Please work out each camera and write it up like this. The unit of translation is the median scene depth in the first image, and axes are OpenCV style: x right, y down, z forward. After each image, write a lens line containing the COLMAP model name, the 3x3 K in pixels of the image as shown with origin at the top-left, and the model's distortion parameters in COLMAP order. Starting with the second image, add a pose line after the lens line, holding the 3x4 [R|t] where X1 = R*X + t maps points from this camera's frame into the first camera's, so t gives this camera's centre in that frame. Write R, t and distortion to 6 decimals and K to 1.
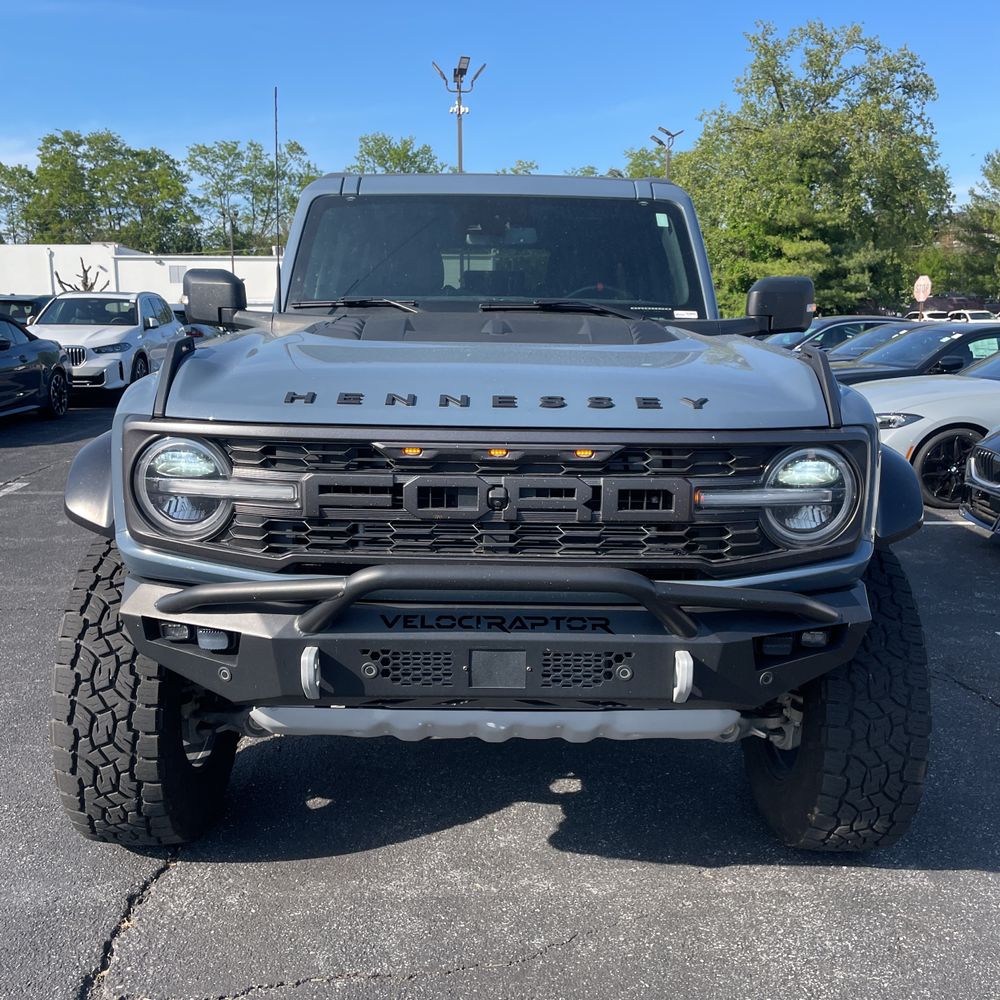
lens RADIAL K [[1011.9, 0, 500.0], [0, 1011.9, 500.0], [0, 0, 1]] dist [0.092968, -0.124125]
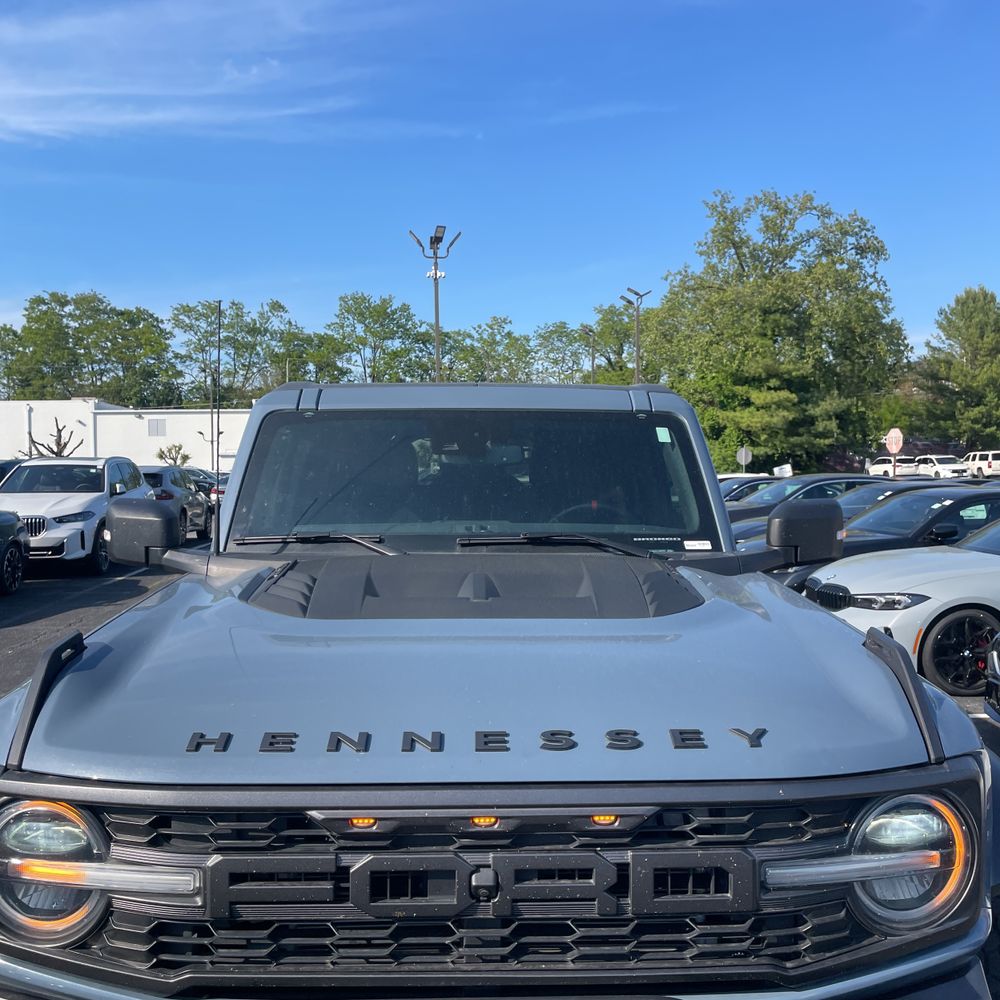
lens RADIAL K [[1013.2, 0, 503.8], [0, 1013.2, 485.7], [0, 0, 1]] dist [0.111310, -0.171361]
pose [[0.999590, -0.011431, 0.026248, -0.000581], [0.015362, 0.987823, -0.154819, -0.023762], [-0.024158, 0.155158, 0.987594, 0.035276]]
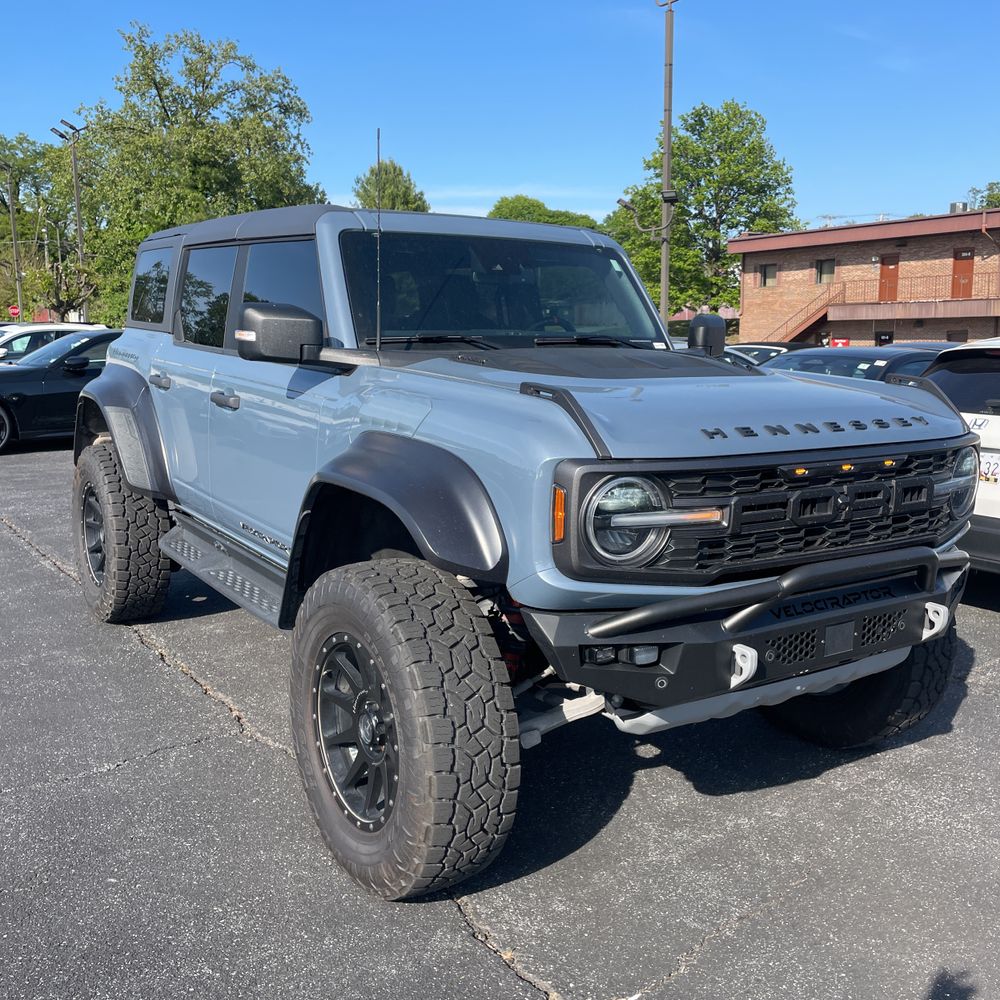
lens RADIAL K [[1007.5, 0, 502.4], [0, 1007.5, 488.2], [0, 0, 1]] dist [0.085086, -0.103025]
pose [[0.837922, -0.087288, 0.538765, -0.149217], [0.094796, 0.995401, 0.013837, -0.011199], [-0.537495, 0.039479, 0.842343, 0.022060]]
